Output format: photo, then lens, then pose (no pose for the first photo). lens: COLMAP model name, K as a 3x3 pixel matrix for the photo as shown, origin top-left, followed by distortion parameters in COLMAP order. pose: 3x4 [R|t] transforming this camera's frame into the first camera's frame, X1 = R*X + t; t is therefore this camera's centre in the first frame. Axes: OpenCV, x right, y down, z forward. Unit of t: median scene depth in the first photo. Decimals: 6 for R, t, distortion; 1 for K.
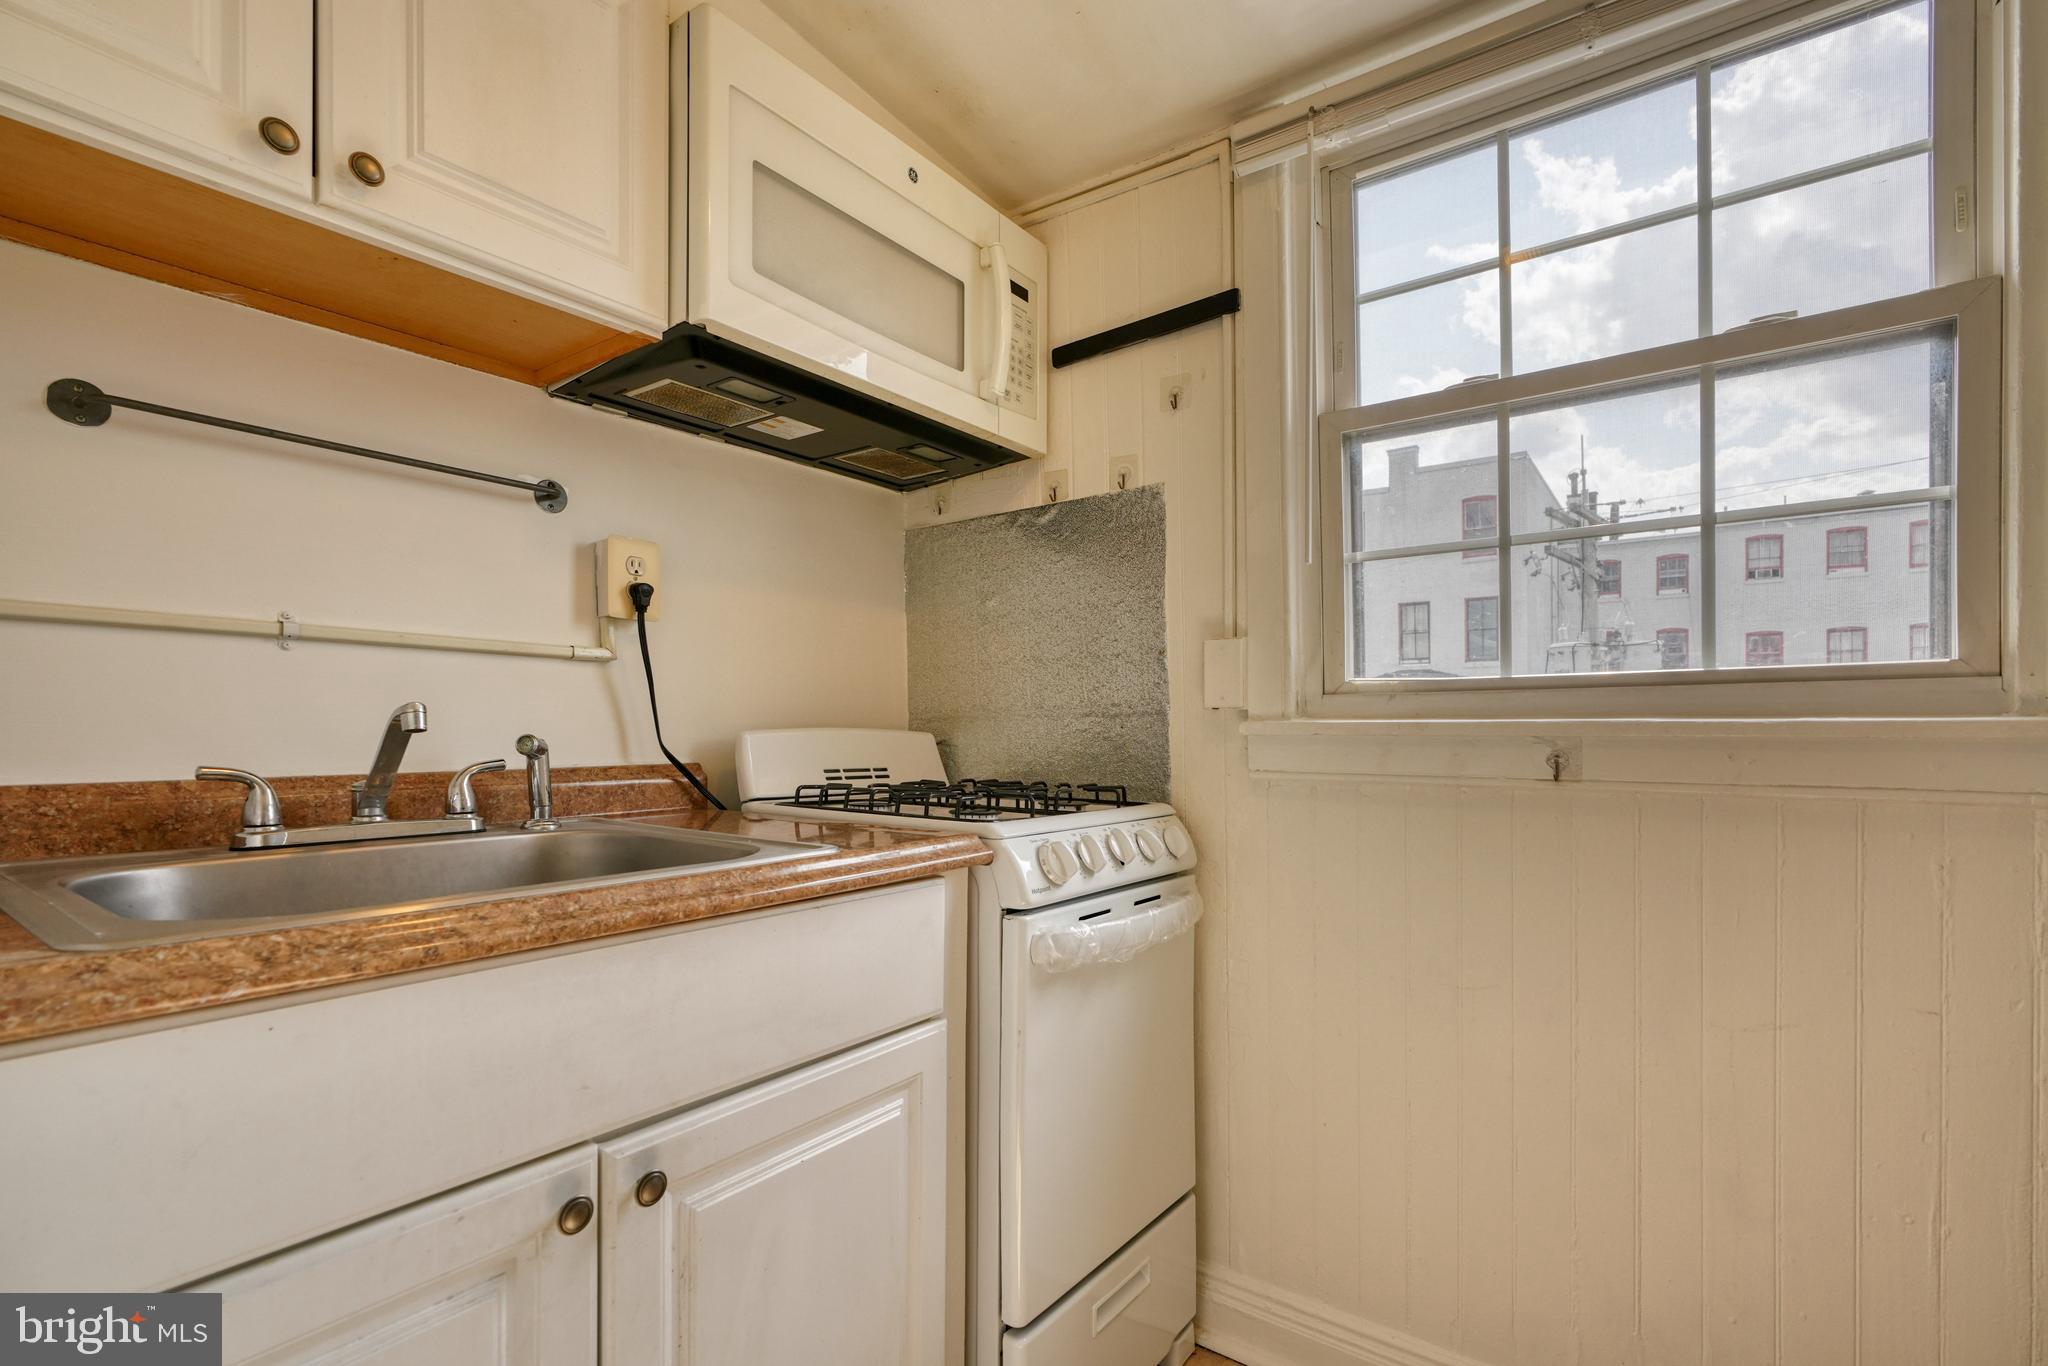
lens RADIAL K [[918.1, 0, 1023.4], [0, 918.1, 727.2], [0, 0, 1]] dist [-0.013642, 0.005133]
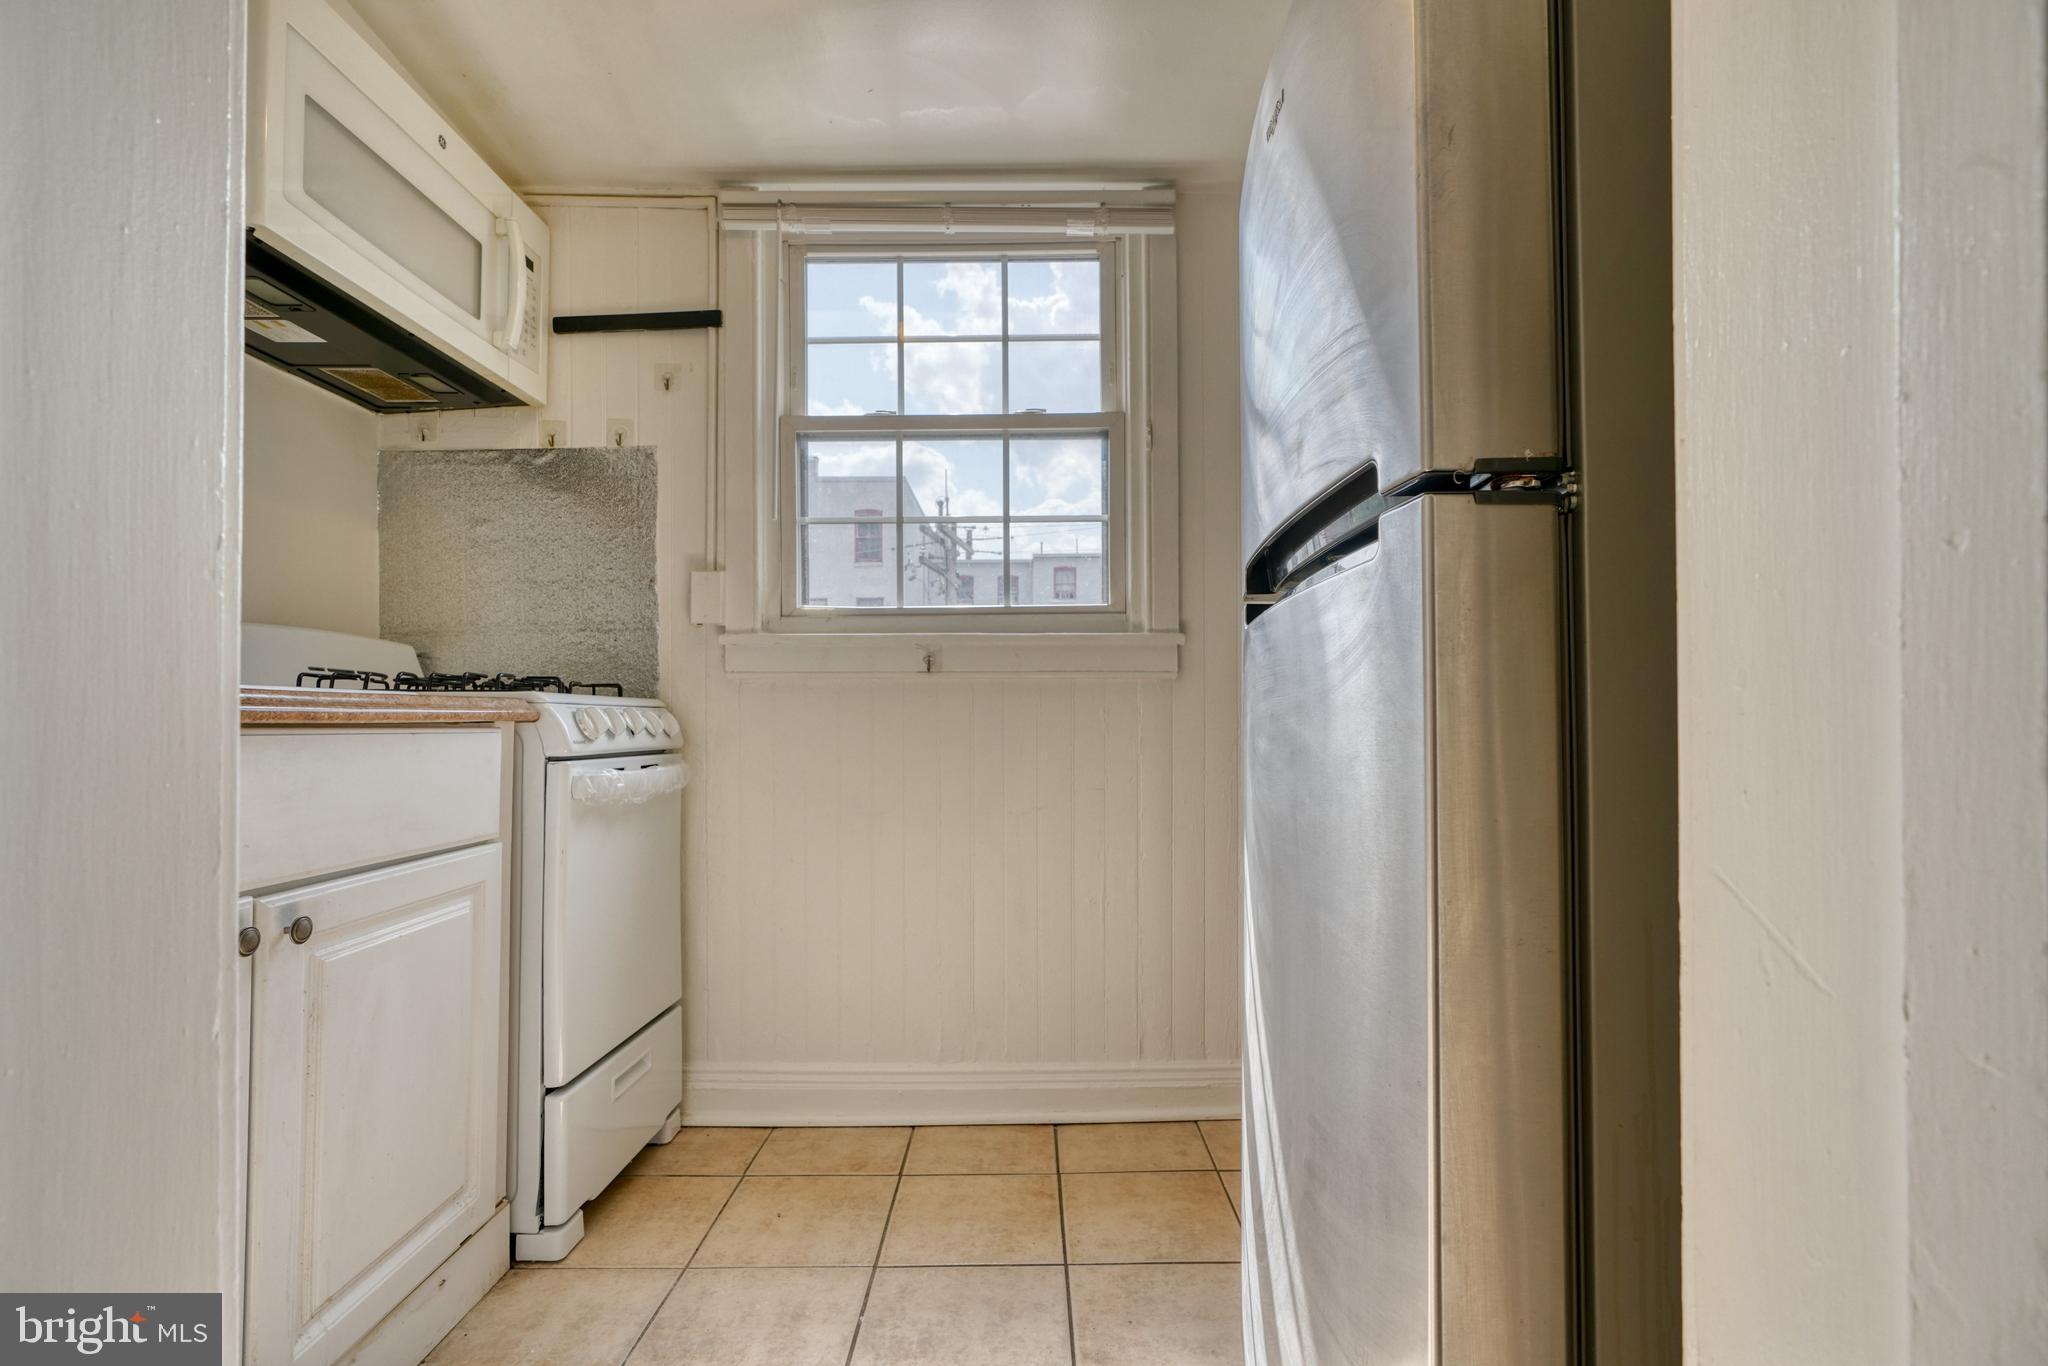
lens RADIAL K [[918.1, 0, 1013.4], [0, 918.1, 687.9], [0, 0, 1]] dist [-0.013642, 0.005133]
pose [[0.812865, 0.017909, 0.582176, -0.192106], [0.002415, 0.999415, -0.034116, 0.120146], [-0.582447, 0.029138, 0.812347, -0.324794]]
